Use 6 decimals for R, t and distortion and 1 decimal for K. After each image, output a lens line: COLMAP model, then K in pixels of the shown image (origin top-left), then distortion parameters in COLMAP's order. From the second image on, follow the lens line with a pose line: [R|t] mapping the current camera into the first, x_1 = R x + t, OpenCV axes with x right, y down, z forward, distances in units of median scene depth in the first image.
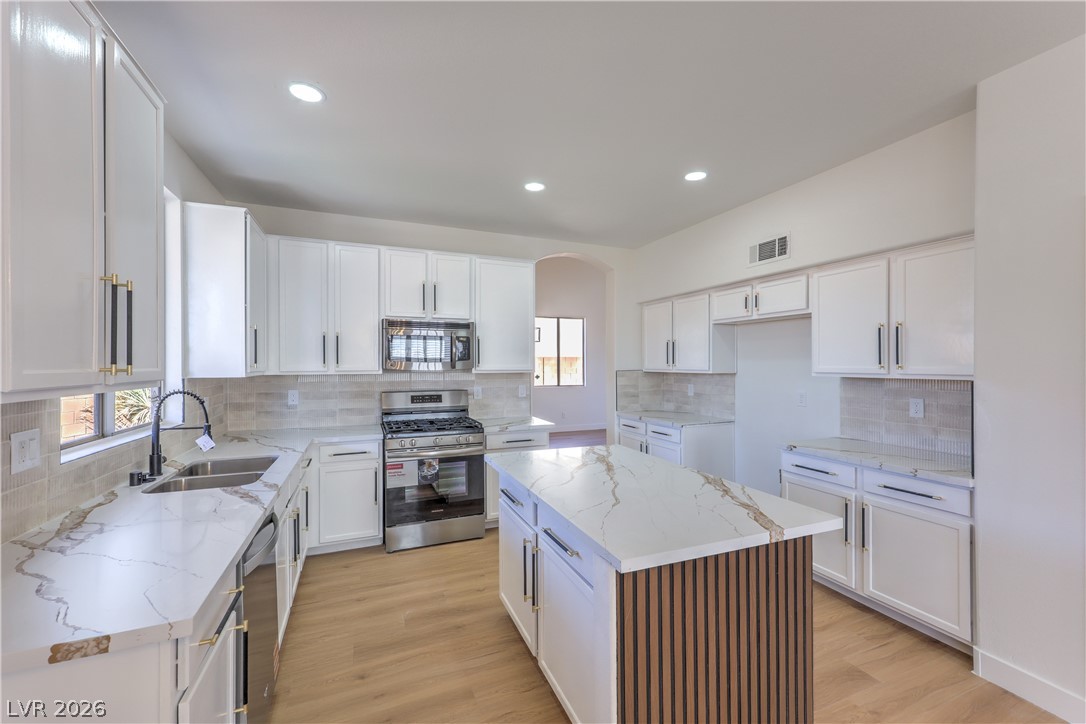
lens RADIAL K [[439.5, 0, 541.2], [0, 439.5, 362.4], [0, 0, 1]] dist [0.002502, 0.000279]
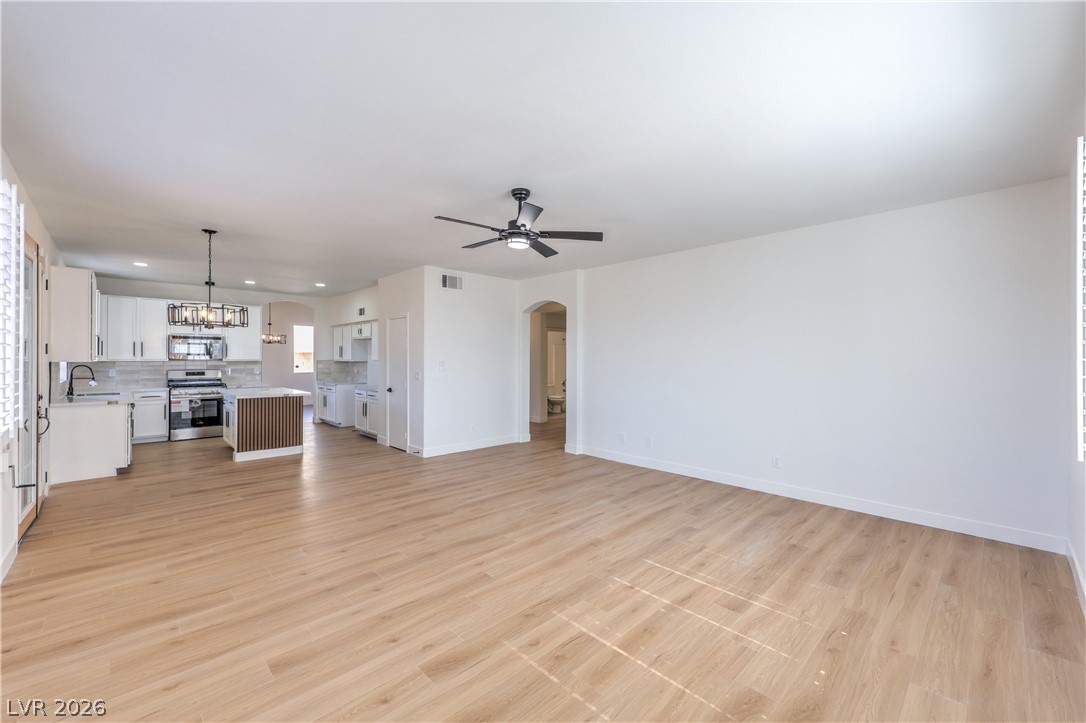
lens RADIAL K [[439.5, 0, 546.9], [0, 439.5, 358.7], [0, 0, 1]] dist [0.002502, 0.000279]
pose [[0.926684, 0.003564, 0.375824, 0.515667], [-0.004410, 0.999989, 0.001393, 0.004737], [-0.375815, -0.002948, 0.926690, -1.605023]]
